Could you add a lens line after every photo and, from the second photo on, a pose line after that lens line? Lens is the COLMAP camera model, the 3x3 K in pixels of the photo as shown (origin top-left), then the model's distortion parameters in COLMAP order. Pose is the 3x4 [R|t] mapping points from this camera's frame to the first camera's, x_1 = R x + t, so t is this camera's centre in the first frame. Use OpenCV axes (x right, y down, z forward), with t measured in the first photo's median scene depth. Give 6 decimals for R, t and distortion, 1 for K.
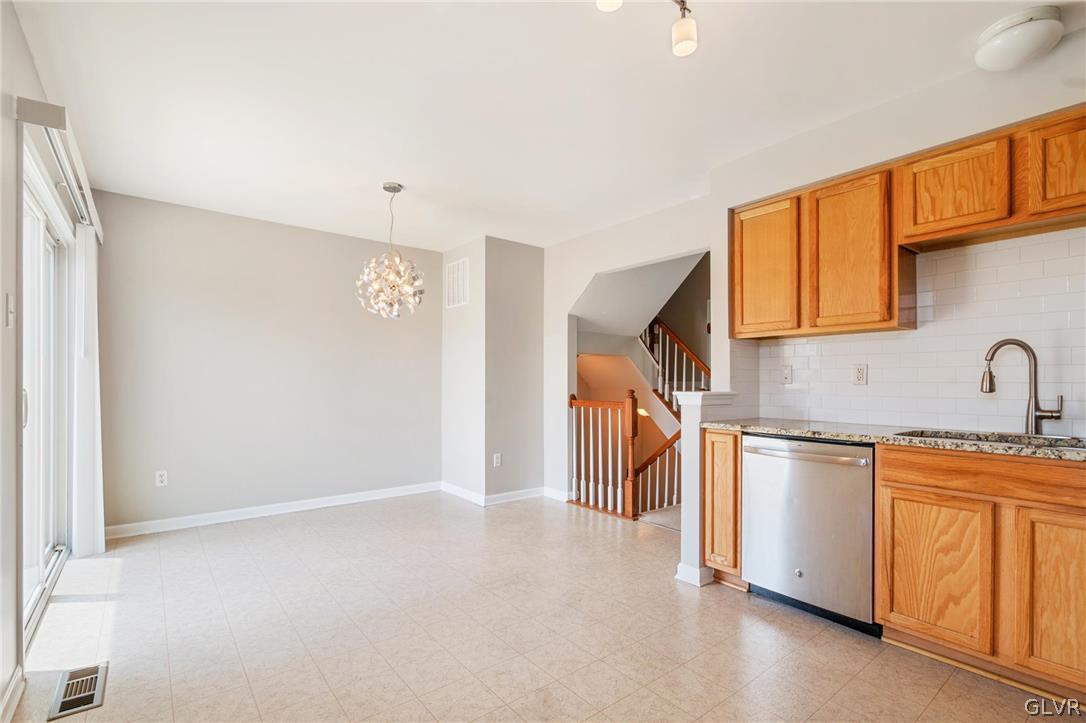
lens RADIAL K [[494.5, 0, 549.5], [0, 494.5, 381.2], [0, 0, 1]] dist [-0.000712, -0.001805]
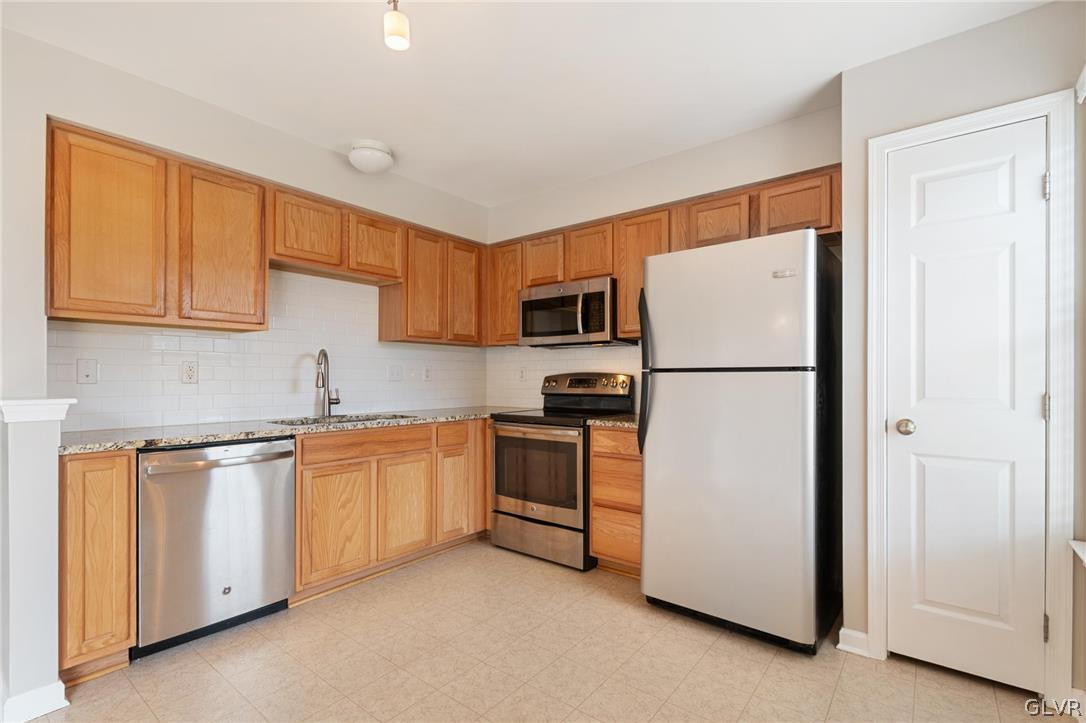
lens RADIAL K [[494.5, 0, 534.2], [0, 494.5, 377.2], [0, 0, 1]] dist [-0.000712, -0.001805]
pose [[-0.214301, -0.003736, 0.976761, -0.577214], [-0.002429, 0.999992, 0.003292, -0.011731], [-0.976765, -0.001667, -0.214308, 0.724125]]
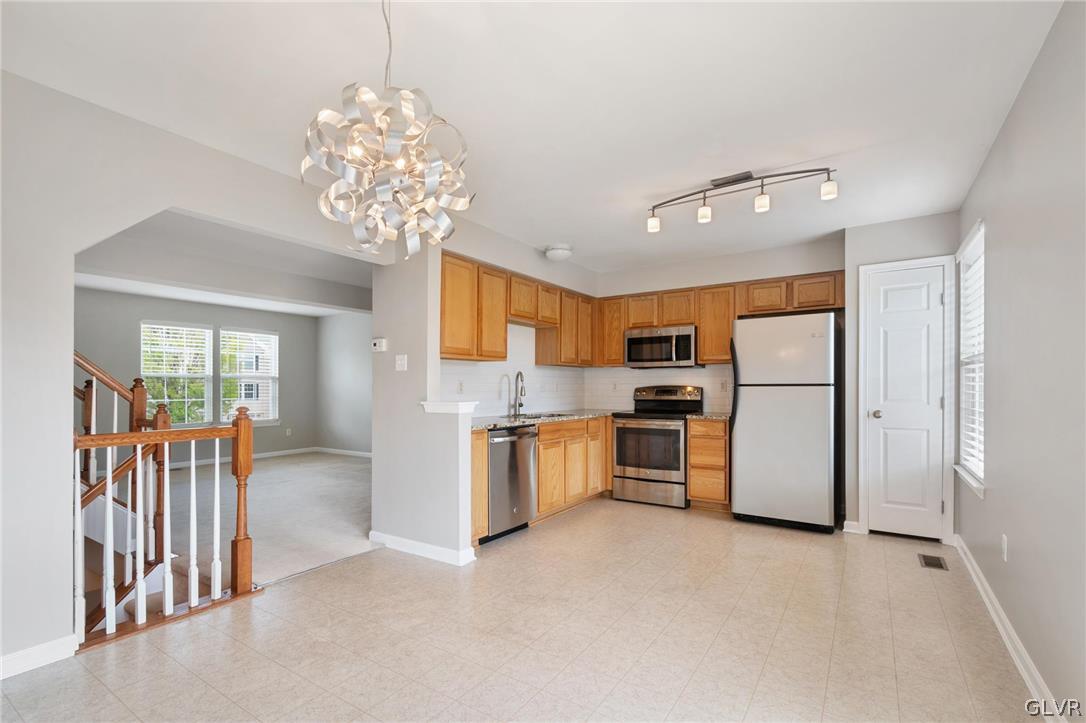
lens RADIAL K [[494.5, 0, 533.6], [0, 494.5, 388.8], [0, 0, 1]] dist [-0.000712, -0.001805]
pose [[-0.293502, -0.007287, 0.955931, -1.199918], [-0.000456, 0.999972, 0.007482, -0.024518], [-0.955958, 0.001761, -0.293497, 1.606729]]
